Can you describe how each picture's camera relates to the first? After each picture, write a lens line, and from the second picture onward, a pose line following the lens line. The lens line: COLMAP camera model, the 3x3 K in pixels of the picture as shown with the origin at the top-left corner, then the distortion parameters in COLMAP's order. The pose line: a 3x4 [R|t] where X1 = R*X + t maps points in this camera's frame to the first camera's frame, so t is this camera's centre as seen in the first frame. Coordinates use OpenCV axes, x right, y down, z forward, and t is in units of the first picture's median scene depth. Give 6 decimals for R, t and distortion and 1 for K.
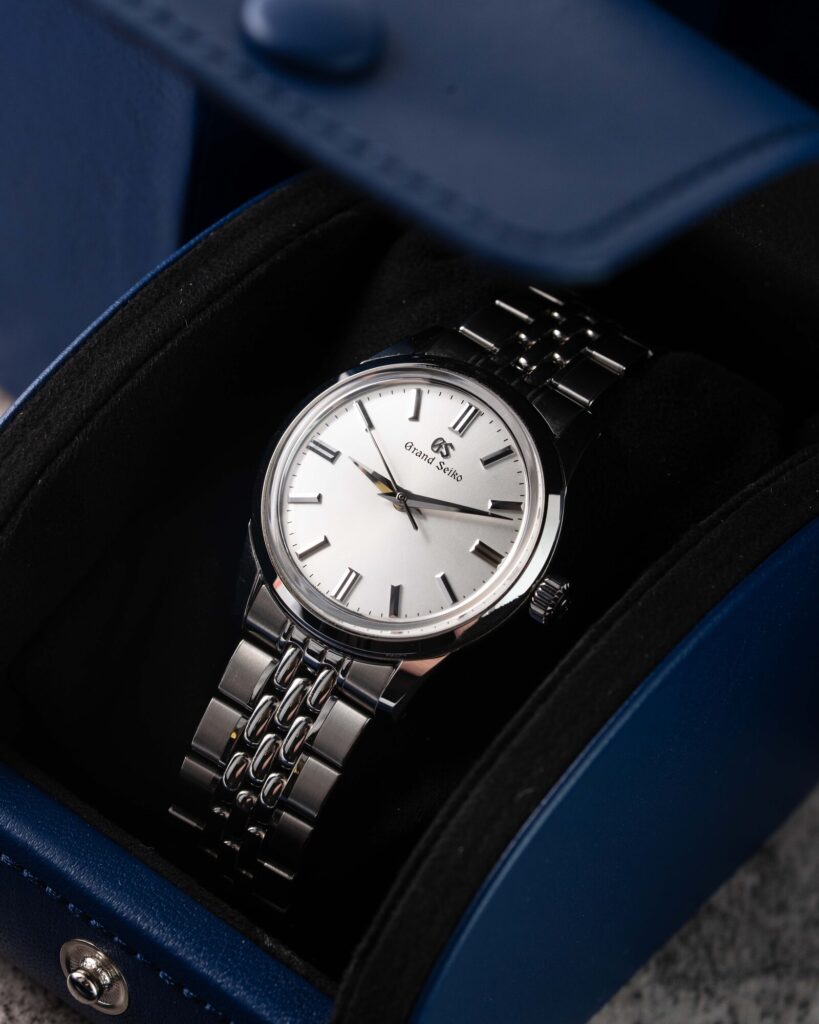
lens RADIAL K [[4279.2, 0, 409.5], [0, 4279.2, 512.0], [0, 0, 1]] dist [0.149051, -3.567085]
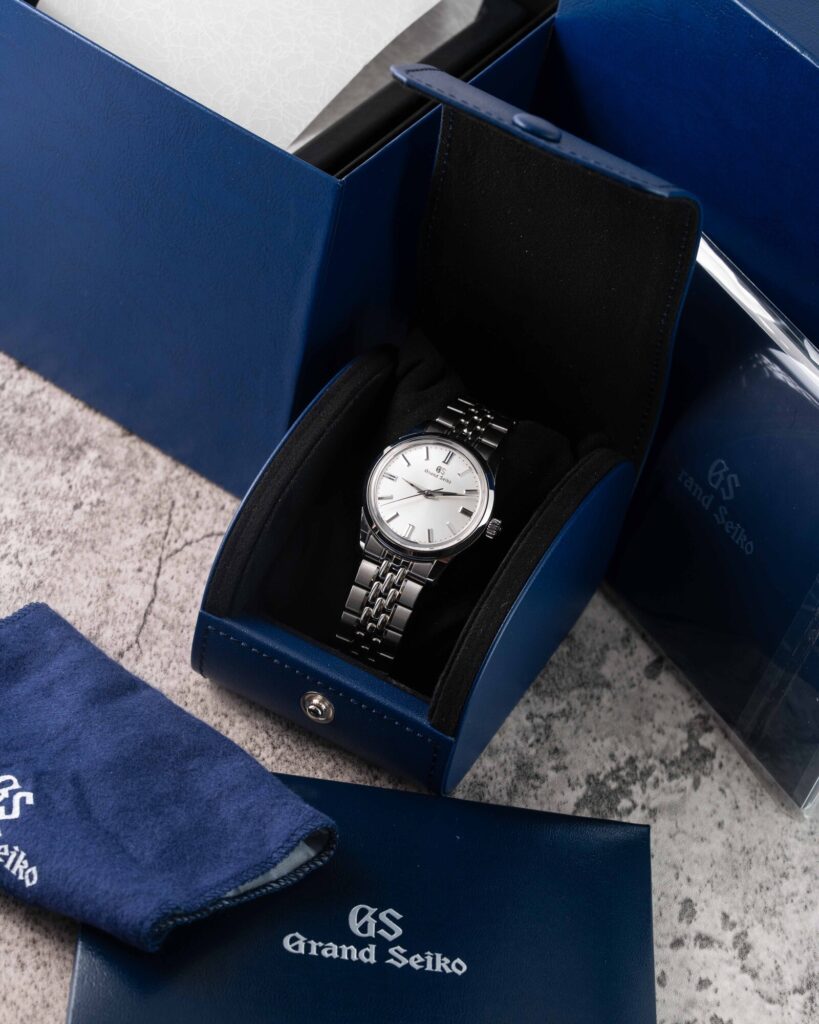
lens RADIAL K [[4279.2, 0, 409.5], [0, 4279.2, 512.0], [0, 0, 1]] dist [0.149051, -3.567085]
pose [[0.981481, -0.098709, 0.164167, -0.400066], [0.101194, 0.994843, -0.006822, 0.022495], [-0.162647, 0.023308, 0.986409, -1.336642]]
